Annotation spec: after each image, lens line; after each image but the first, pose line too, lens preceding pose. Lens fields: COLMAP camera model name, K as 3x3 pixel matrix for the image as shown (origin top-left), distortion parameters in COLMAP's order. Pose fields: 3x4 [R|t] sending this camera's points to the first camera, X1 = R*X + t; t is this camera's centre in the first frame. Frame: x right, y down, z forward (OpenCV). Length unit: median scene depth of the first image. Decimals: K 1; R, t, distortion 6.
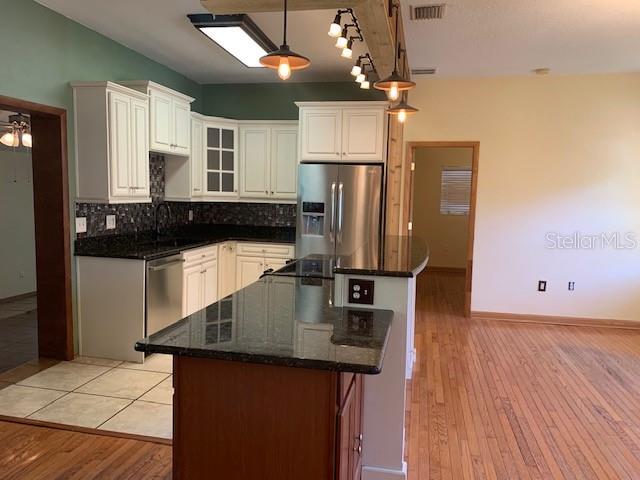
lens RADIAL K [[490.0, 0, 321.5], [0, 490.0, 238.3], [0, 0, 1]] dist [0.031357, -0.030106]
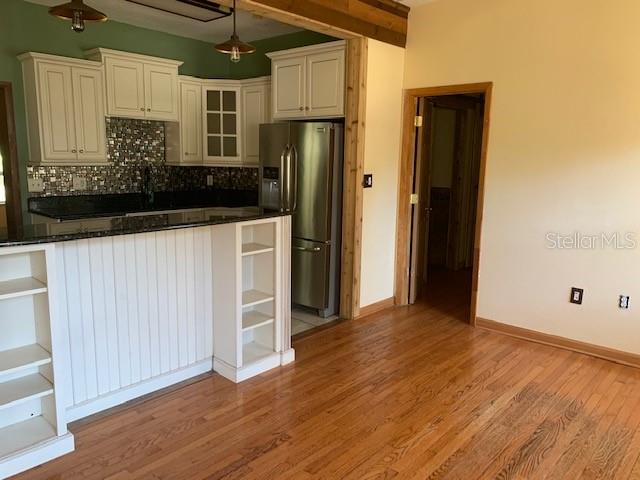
lens RADIAL K [[490.0, 0, 319.0], [0, 490.0, 230.4], [0, 0, 1]] dist [0.031357, -0.030106]
pose [[0.863120, 0.067956, -0.500406, 0.492117], [-0.045569, 0.997343, 0.056842, -0.012920], [0.502939, -0.026259, 0.863923, 0.266620]]
